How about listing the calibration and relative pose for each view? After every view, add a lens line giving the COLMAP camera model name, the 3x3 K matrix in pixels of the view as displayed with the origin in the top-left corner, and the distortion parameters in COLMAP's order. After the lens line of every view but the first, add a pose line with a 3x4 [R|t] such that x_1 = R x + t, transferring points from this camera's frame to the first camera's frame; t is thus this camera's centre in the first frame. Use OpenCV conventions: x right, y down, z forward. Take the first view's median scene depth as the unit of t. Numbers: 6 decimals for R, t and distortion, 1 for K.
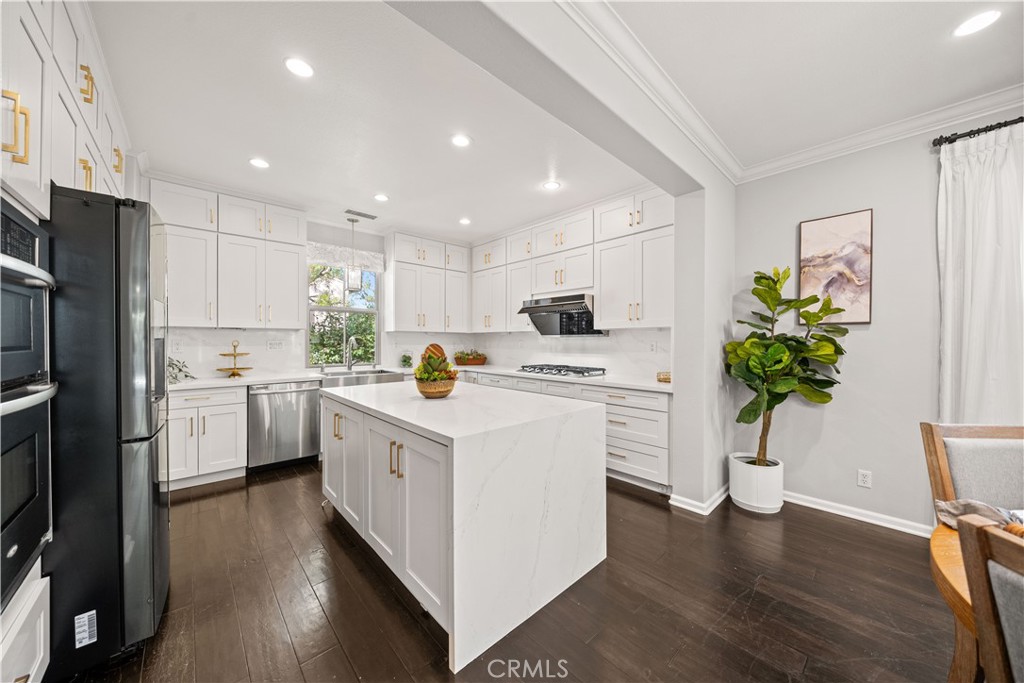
lens RADIAL K [[356.6, 0, 512.1], [0, 356.6, 340.7], [0, 0, 1]] dist [-0.002026, -0.000004]
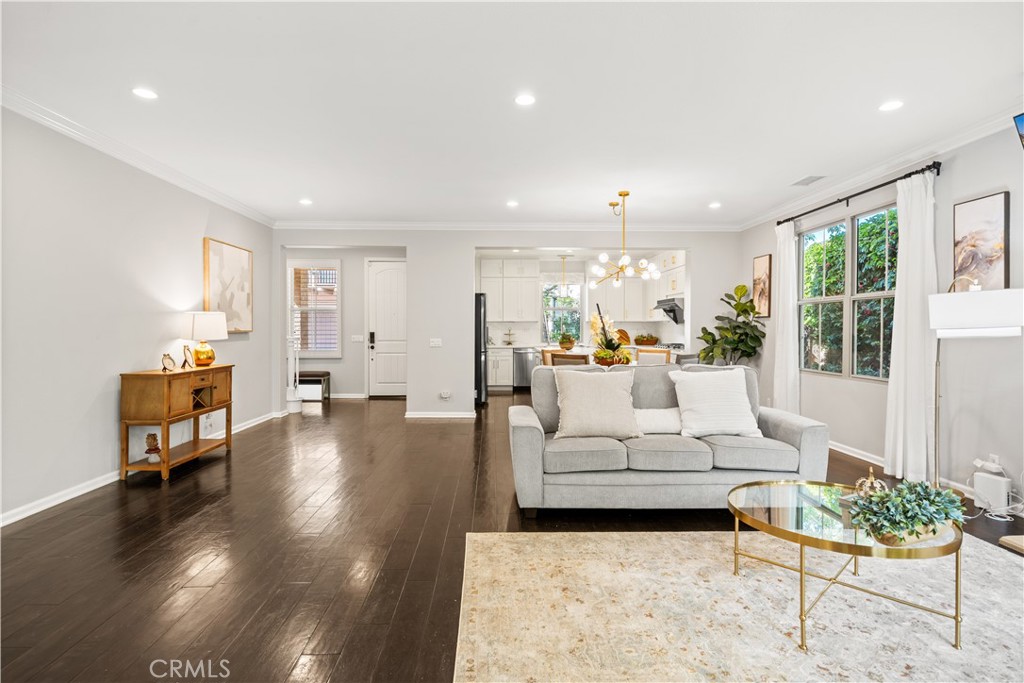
lens RADIAL K [[515.5, 0, 512.3], [0, 515.5, 335.4], [0, 0, 1]] dist [-0.000551, -0.000154]
pose [[0.760951, 0.005670, -0.648785, 0.958268], [0.003231, 0.999916, 0.012529, 0.006085], [0.648802, -0.011630, 0.760869, -1.034482]]
